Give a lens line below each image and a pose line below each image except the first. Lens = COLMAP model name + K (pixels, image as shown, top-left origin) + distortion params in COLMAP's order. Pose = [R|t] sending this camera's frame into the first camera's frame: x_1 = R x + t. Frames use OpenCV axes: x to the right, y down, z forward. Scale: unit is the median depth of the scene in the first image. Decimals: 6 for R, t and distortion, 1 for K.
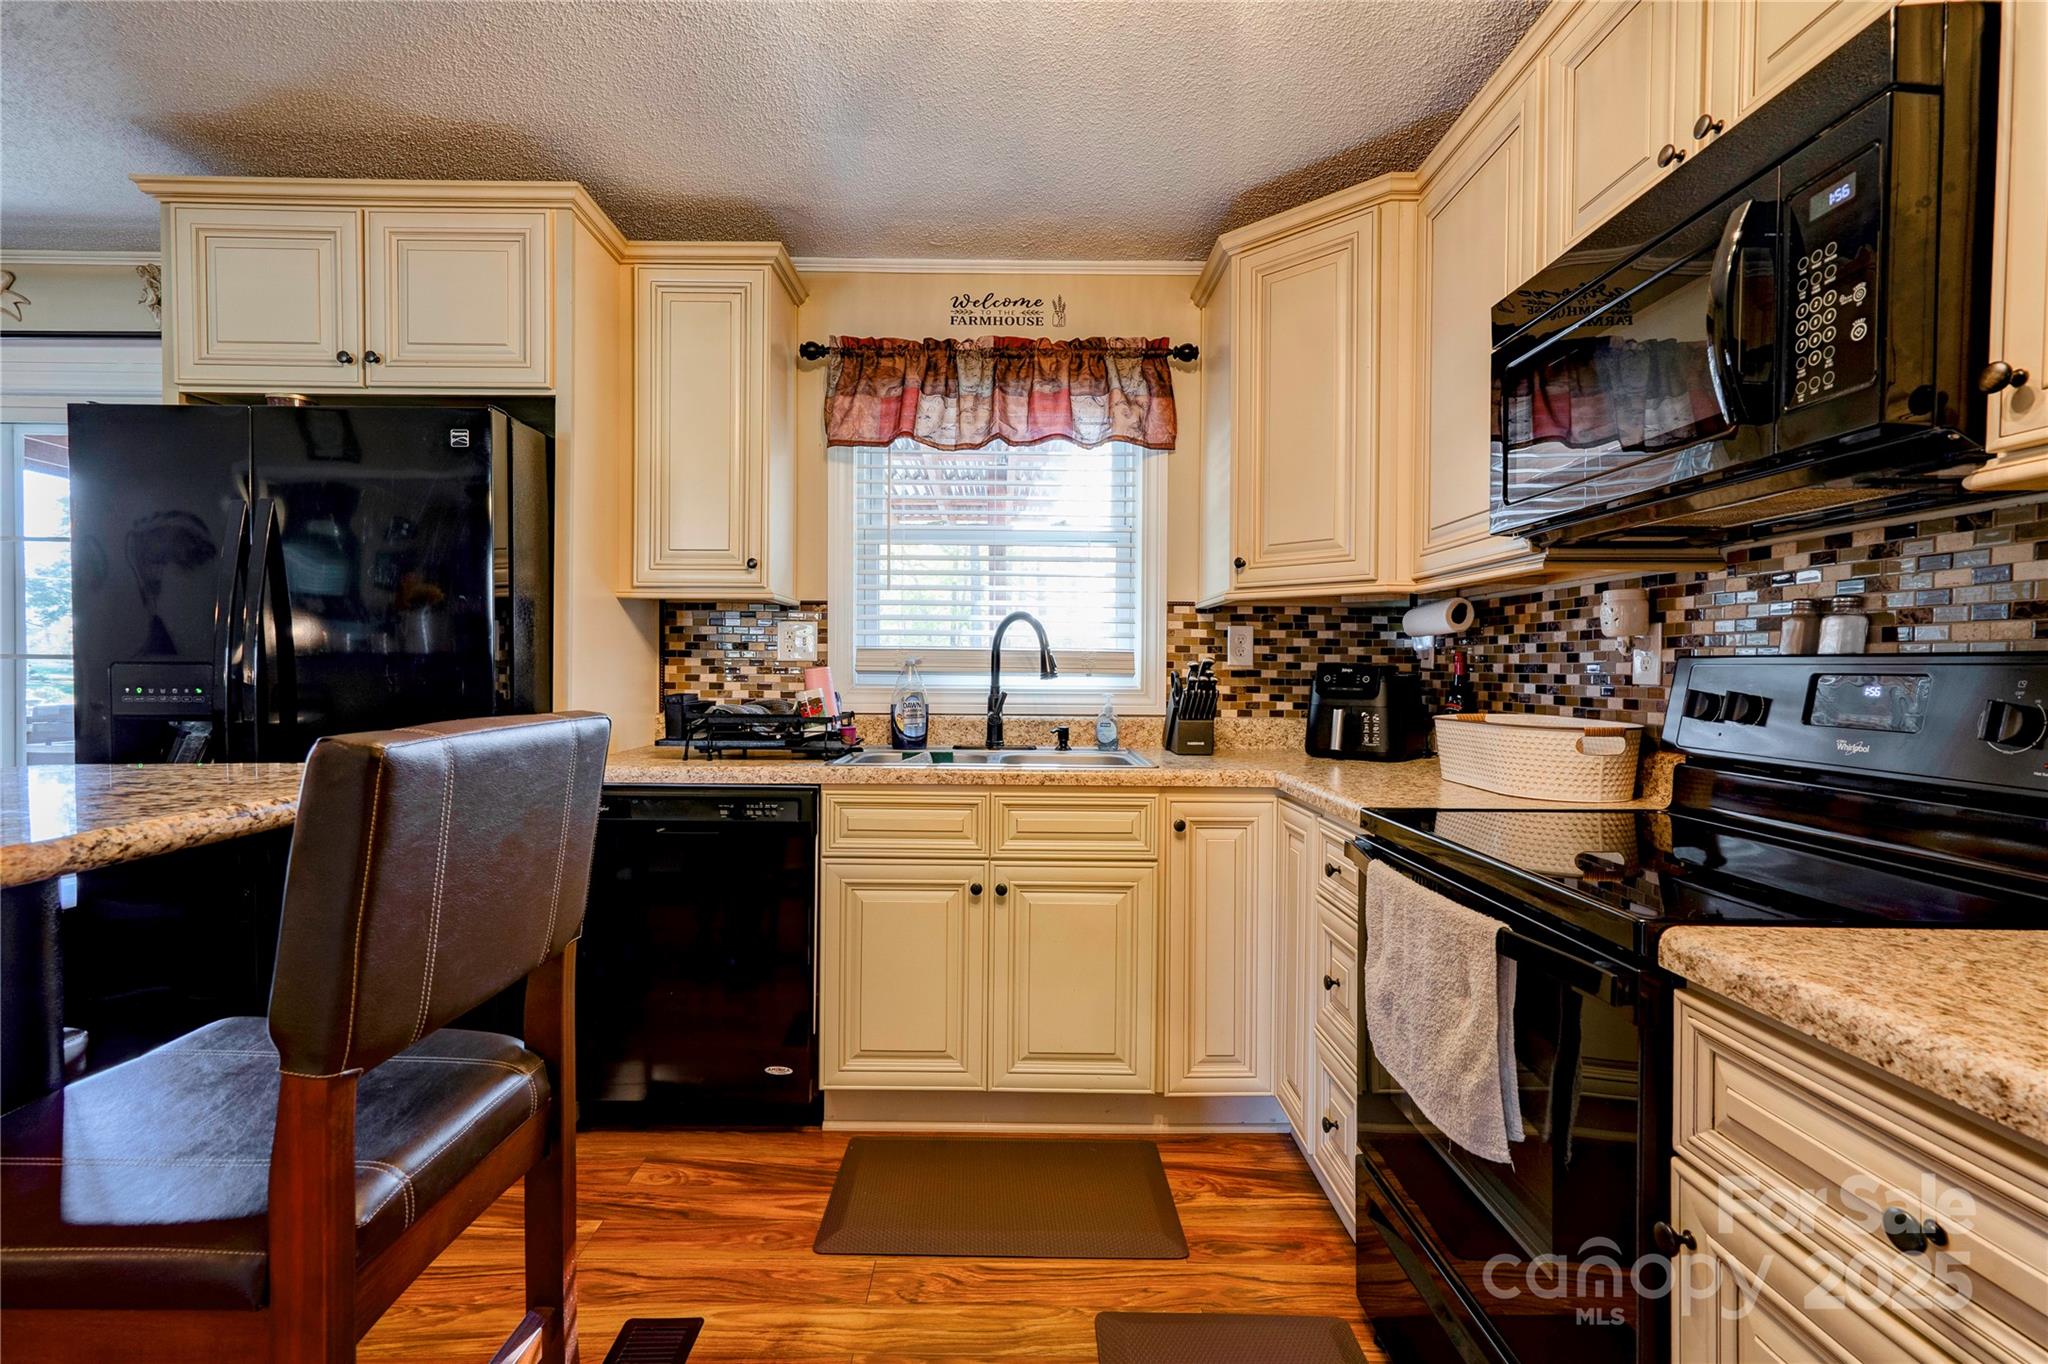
lens RADIAL K [[937.2, 0, 1020.4], [0, 937.2, 676.0], [0, 0, 1]] dist [-0.006859, 0.011407]
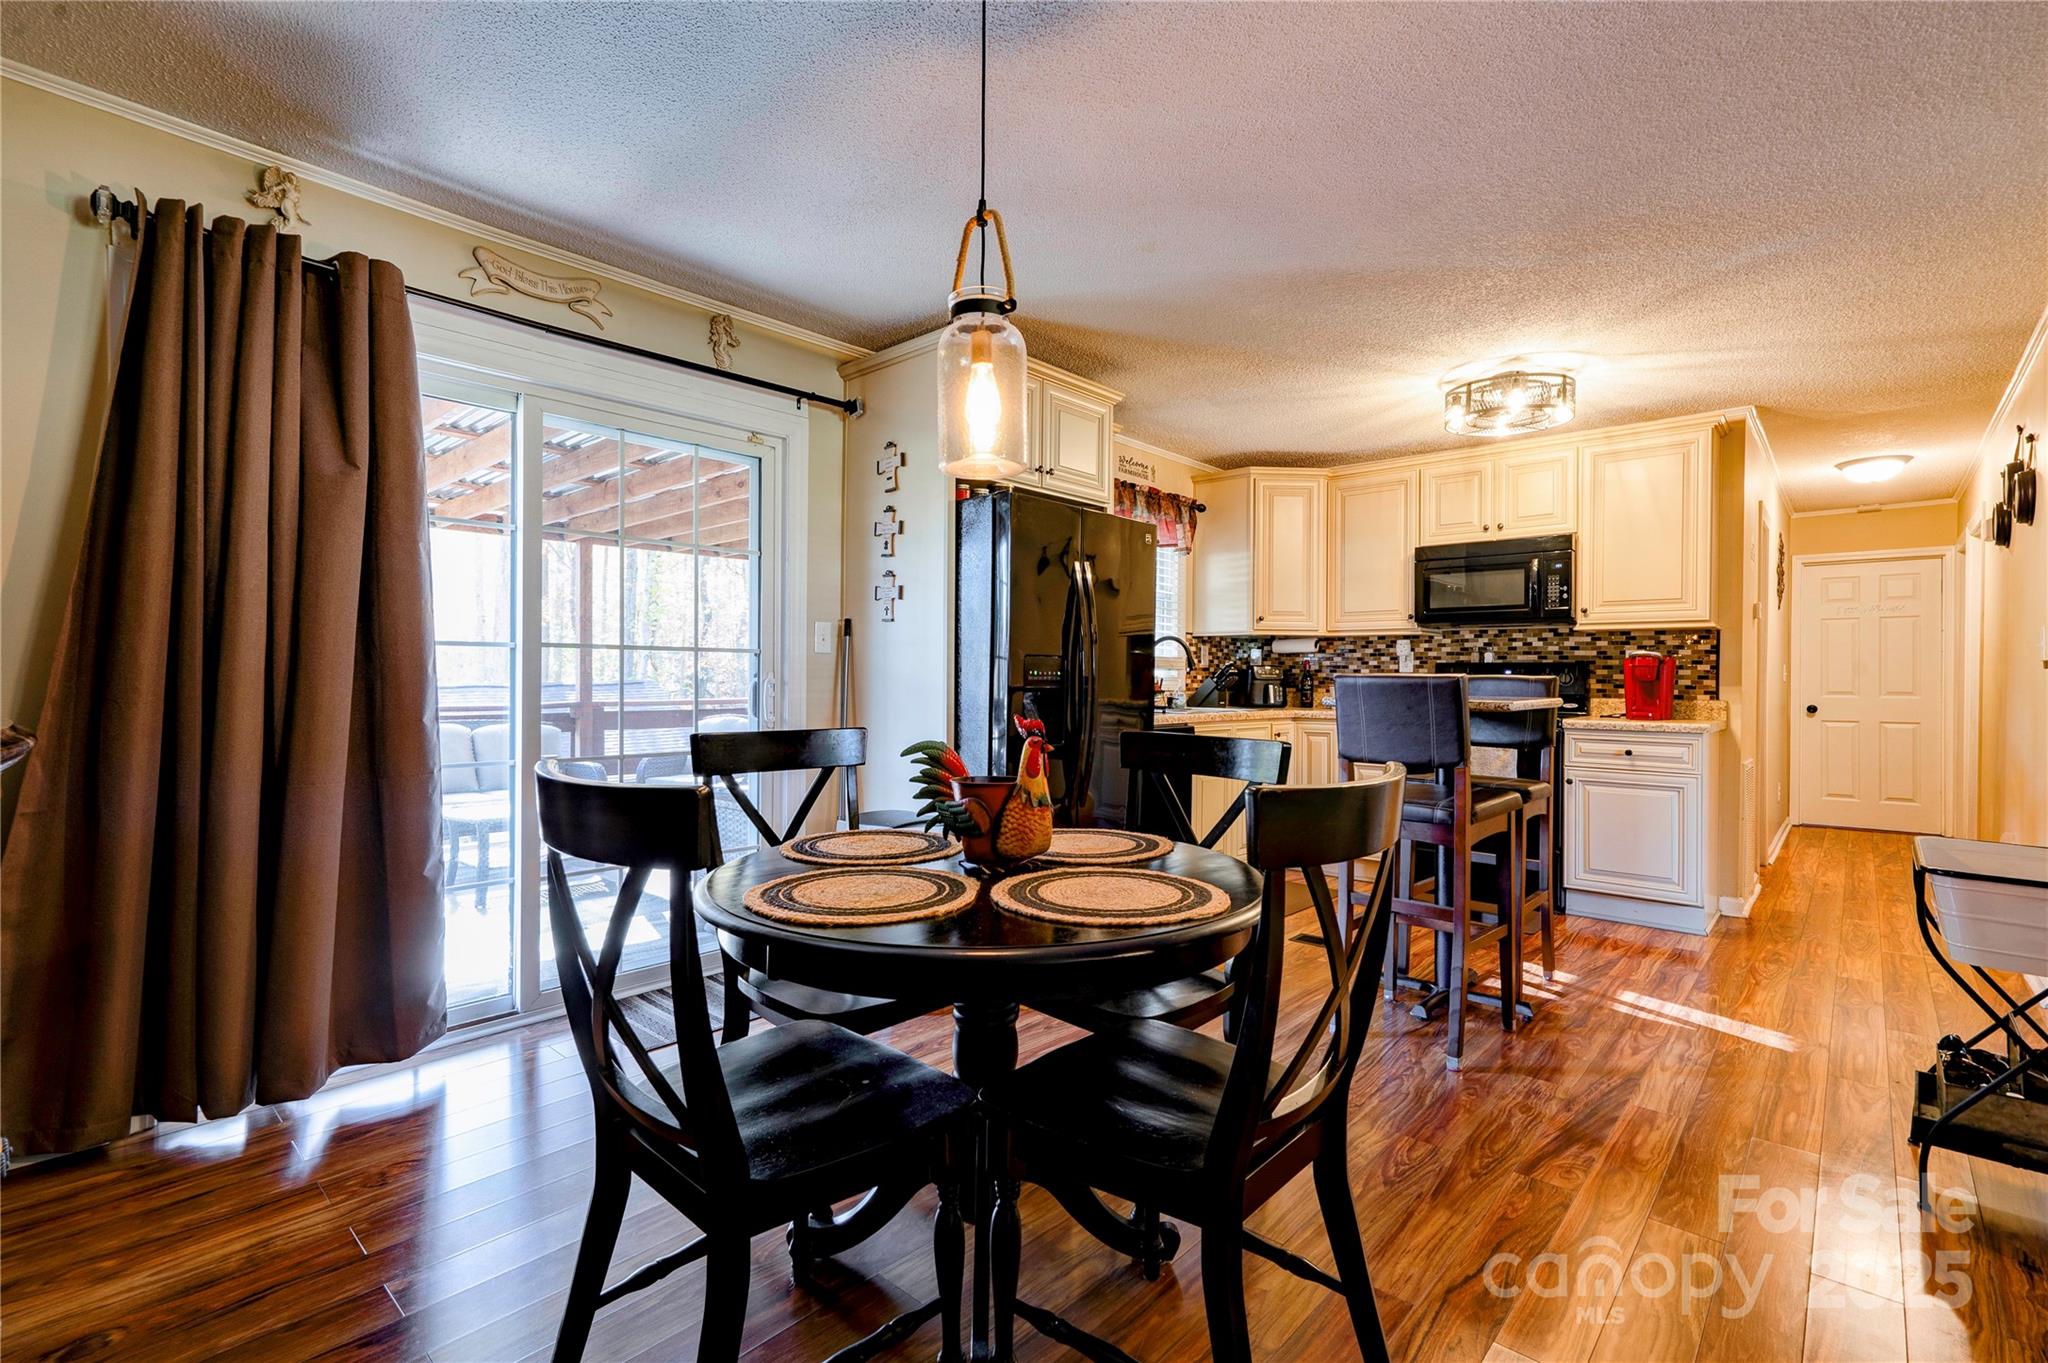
lens RADIAL K [[937.2, 0, 1013.1], [0, 937.2, 677.1], [0, 0, 1]] dist [-0.006859, 0.011407]
pose [[0.671051, -0.000797, 0.741411, -1.876804], [0.003632, 0.999991, -0.002213, 0.020967], [-0.741403, 0.004178, 0.671047, -0.050808]]
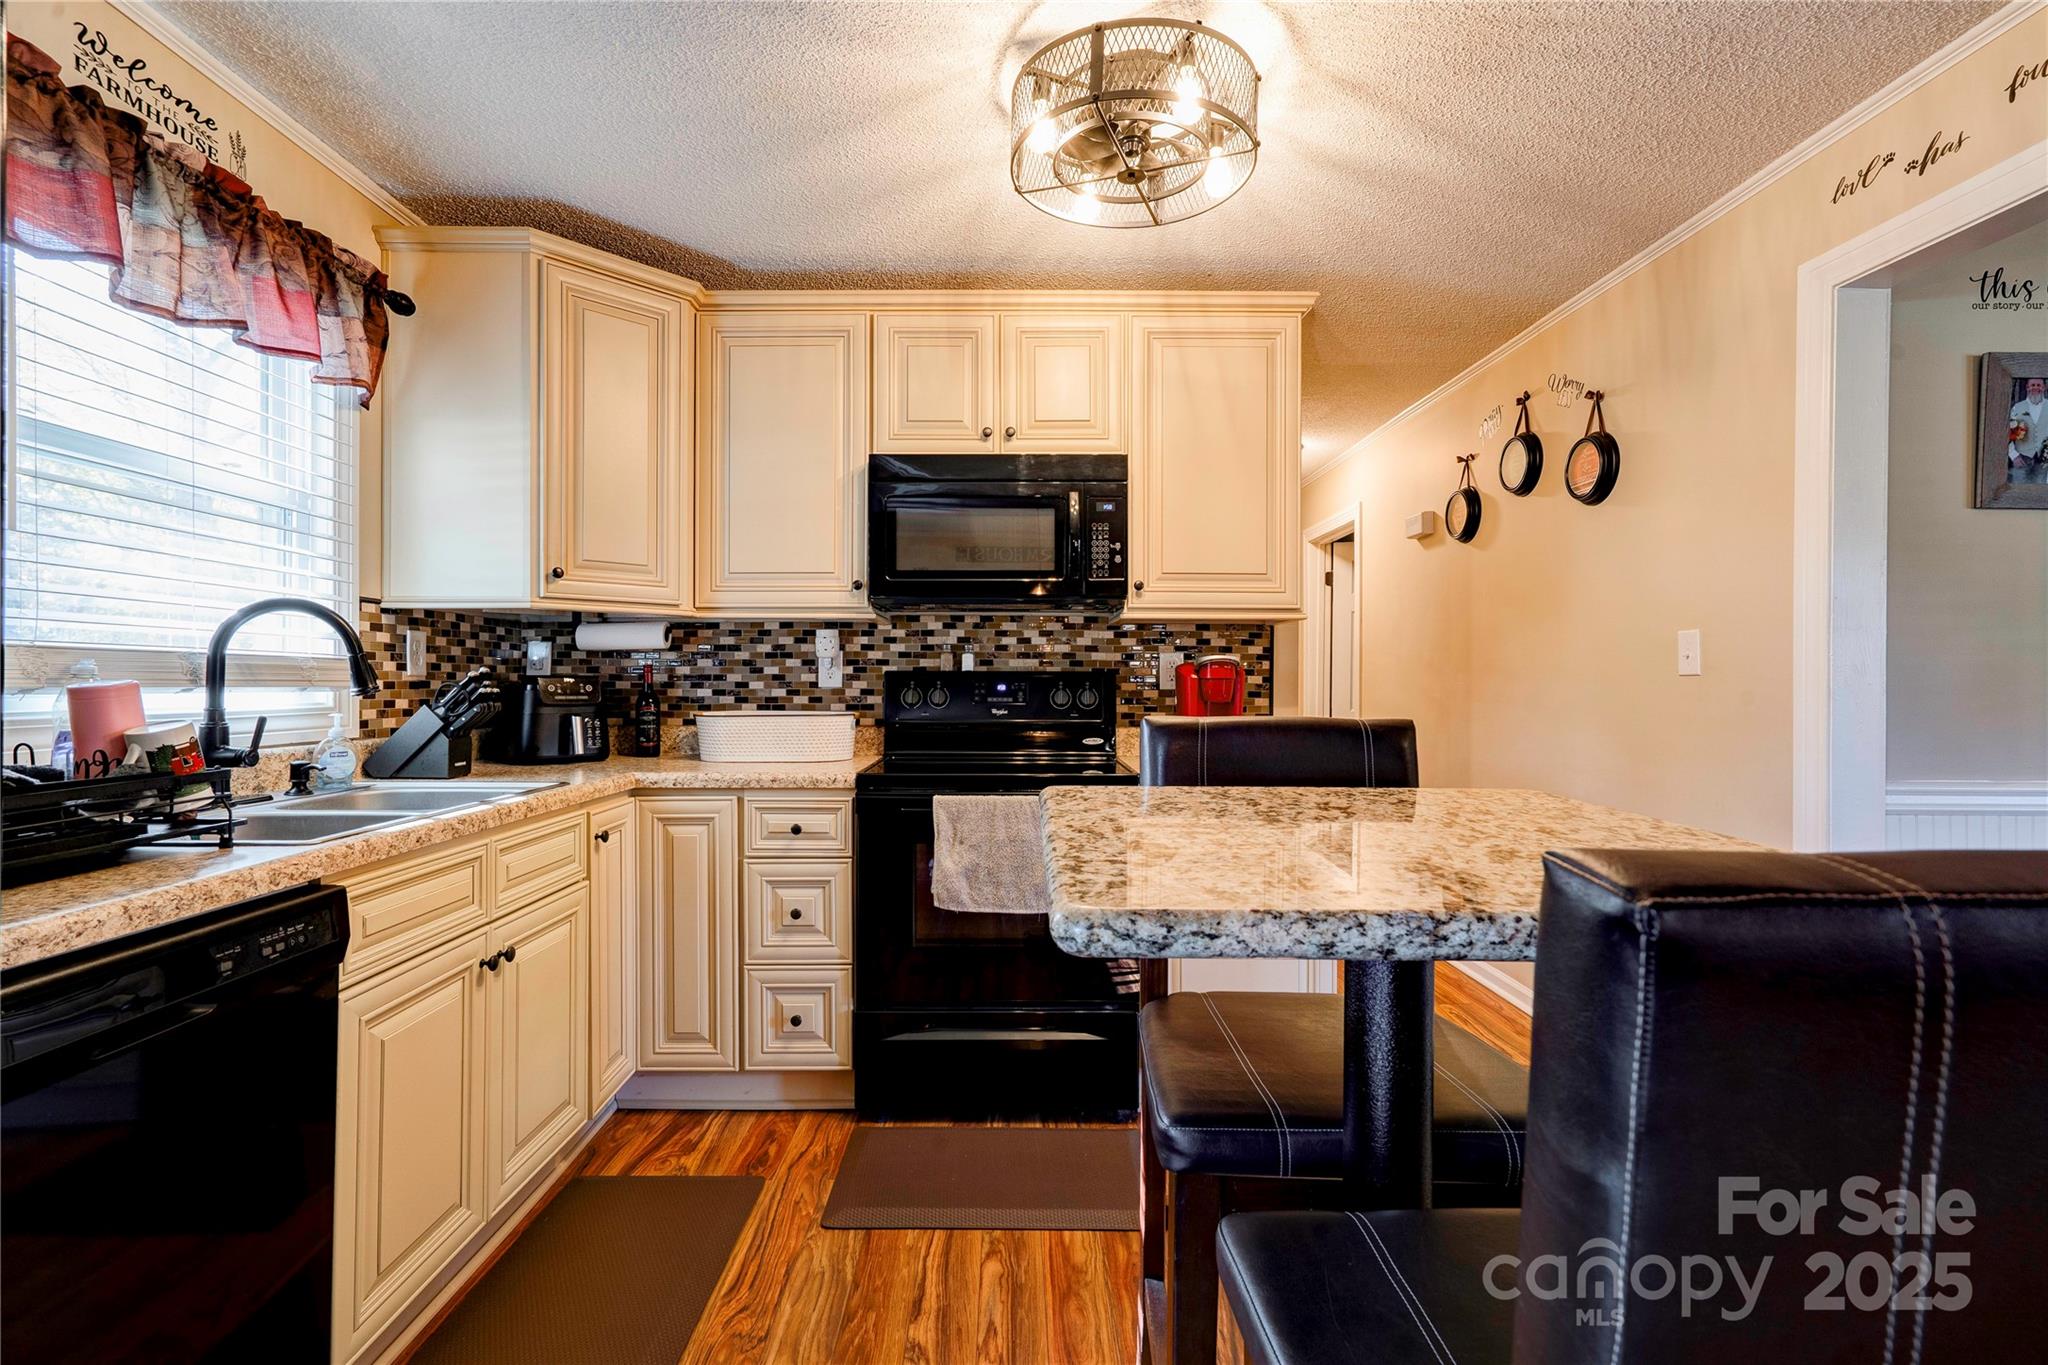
lens RADIAL K [[937.2, 0, 1007.7], [0, 937.2, 676.8], [0, 0, 1]] dist [-0.006859, 0.011407]
pose [[-0.001865, -0.002997, 0.999994, -0.793604], [0.009038, 0.999955, 0.003013, -0.009359], [-0.999957, 0.009043, -0.001838, 0.548576]]
